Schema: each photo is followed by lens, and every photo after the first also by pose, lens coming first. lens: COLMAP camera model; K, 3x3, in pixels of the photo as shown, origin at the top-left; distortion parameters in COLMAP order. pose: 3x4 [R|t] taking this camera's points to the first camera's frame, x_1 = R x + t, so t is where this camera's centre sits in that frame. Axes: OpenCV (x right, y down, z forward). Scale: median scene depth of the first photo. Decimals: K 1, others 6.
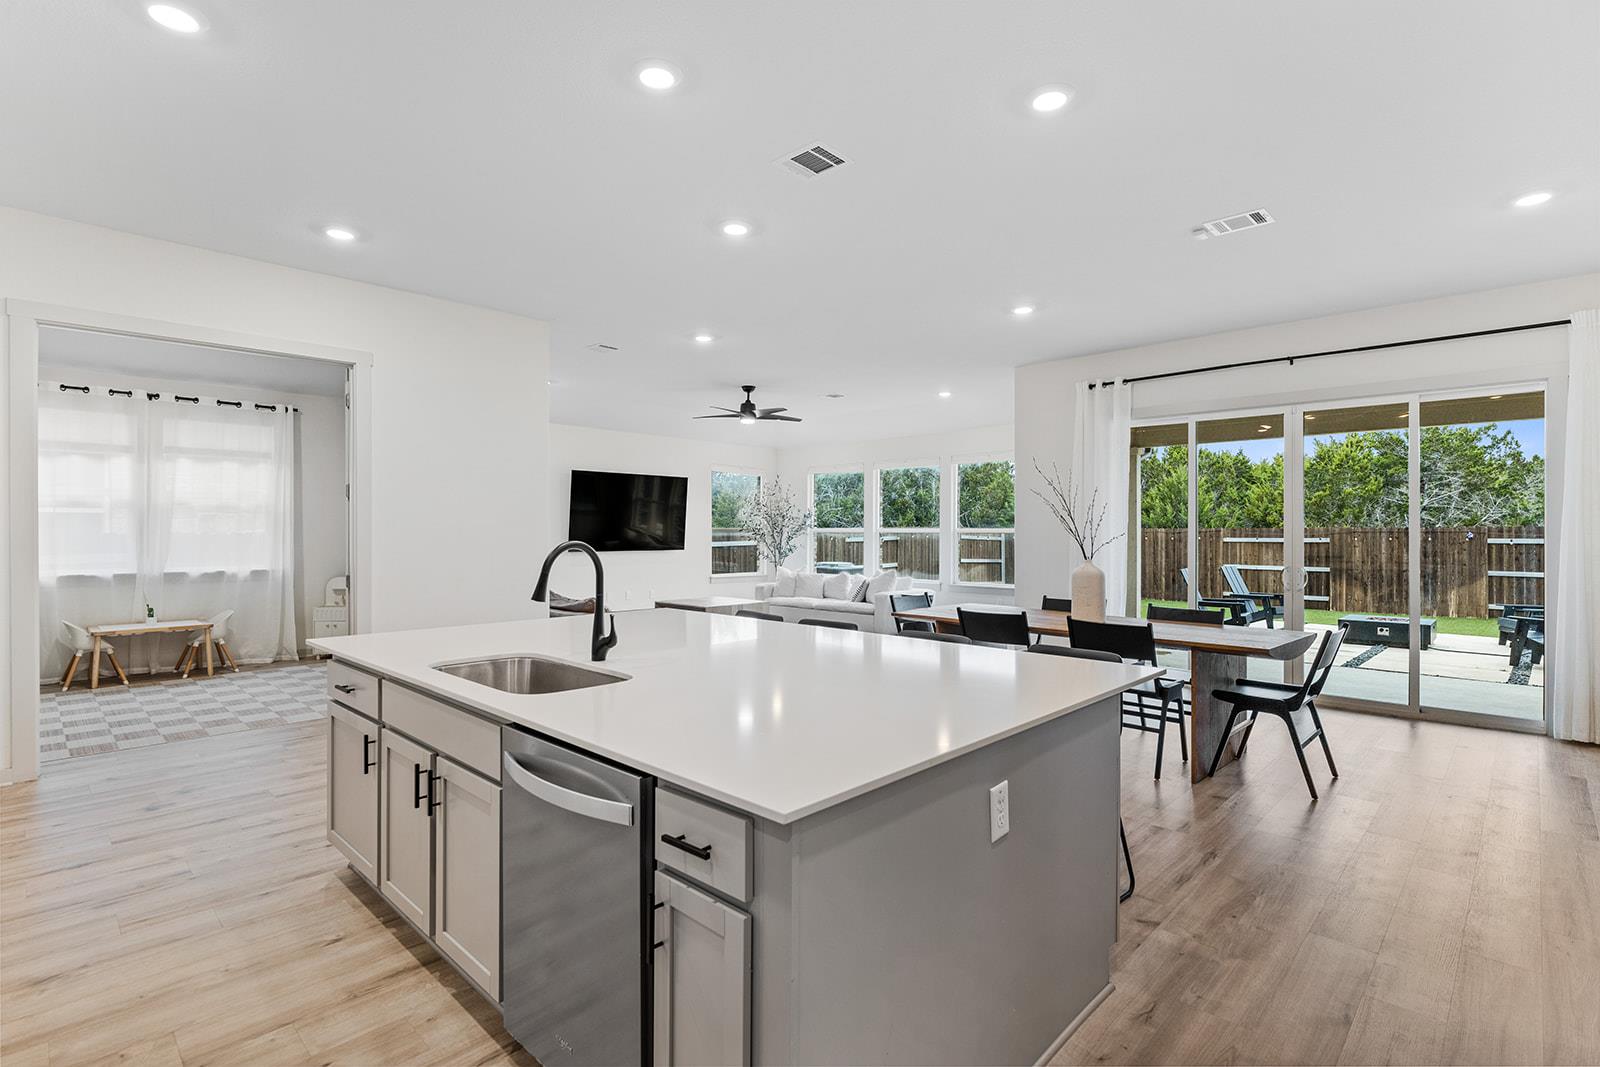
lens RADIAL K [[758.3, 0, 800.0], [0, 758.3, 533.5], [0, 0, 1]] dist [-0.033283, 0.000018]
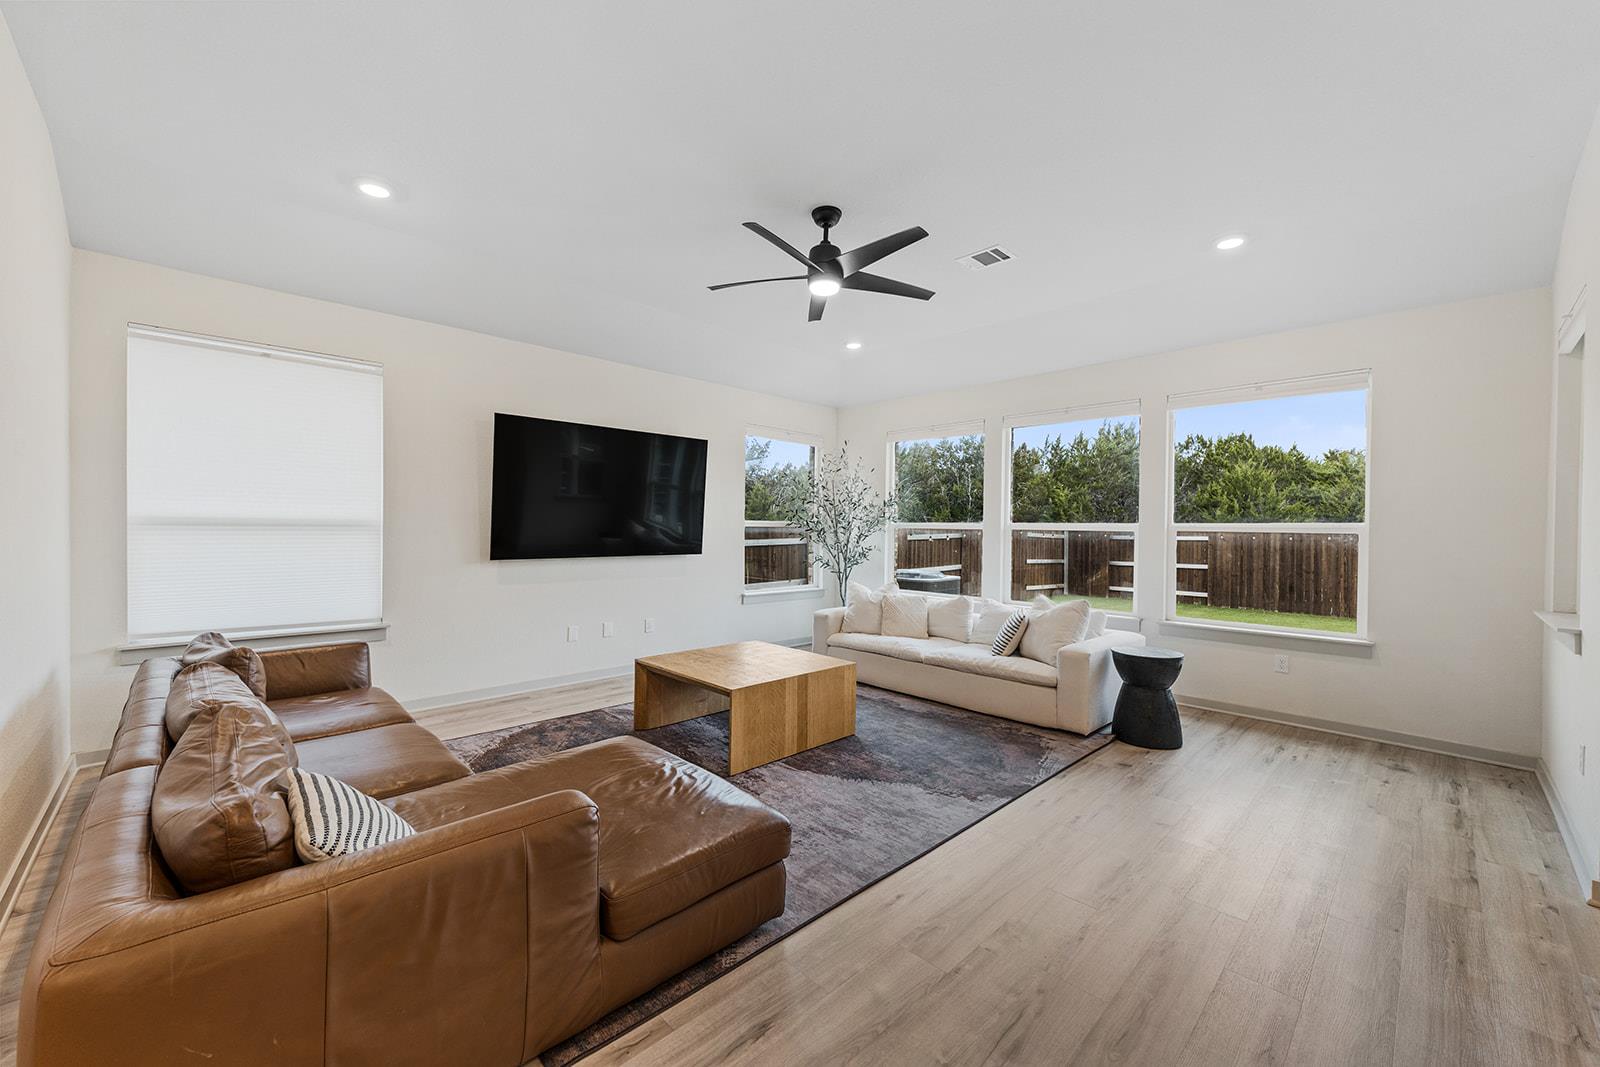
lens RADIAL K [[615.8, 0, 800.0], [0, 615.8, 533.5], [0, 0, 1]] dist [0.000706, -0.000036]
pose [[0.999624, 0.008470, -0.026079, -0.052818], [-0.008251, 0.999930, 0.008495, -0.000863], [0.026149, -0.008277, 0.999624, 0.452757]]
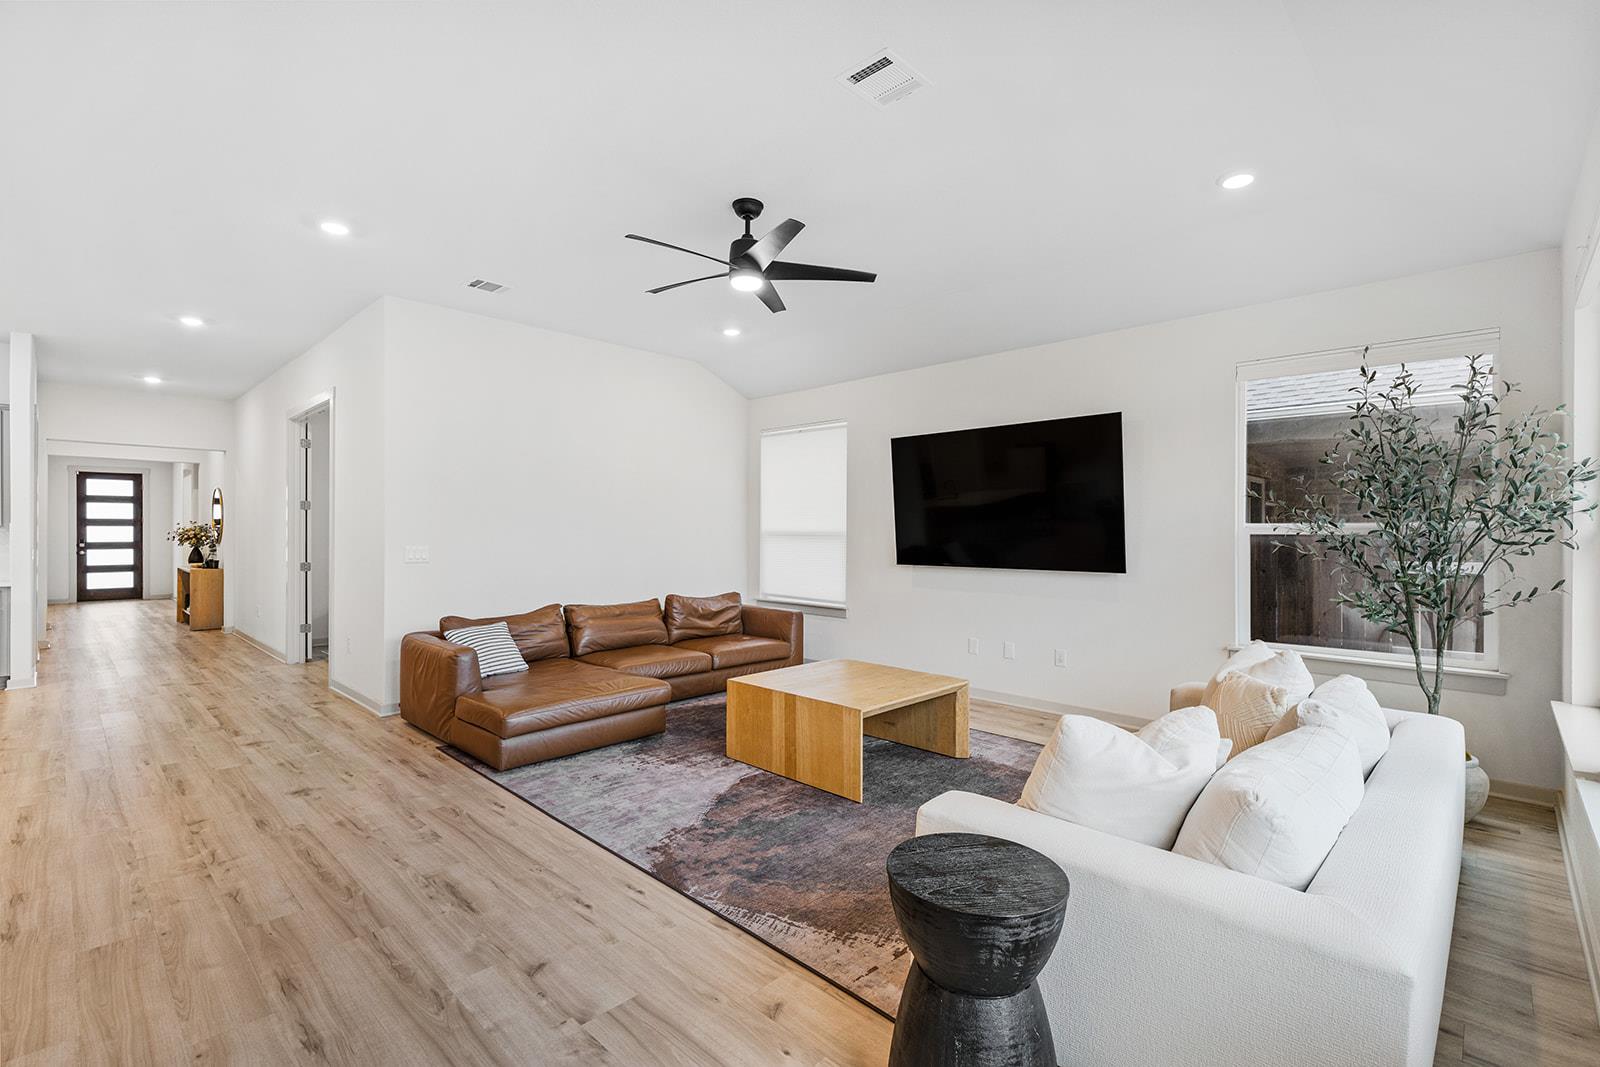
lens RADIAL K [[726.9, 0, 800.0], [0, 726.9, 533.5], [0, 0, 1]] dist [0.003032, 0.000835]
pose [[0.004527, -0.003868, -0.999982, 0.258926], [-0.002601, 0.999989, -0.003880, 0.000143], [0.999986, 0.002619, 0.004517, 0.748053]]
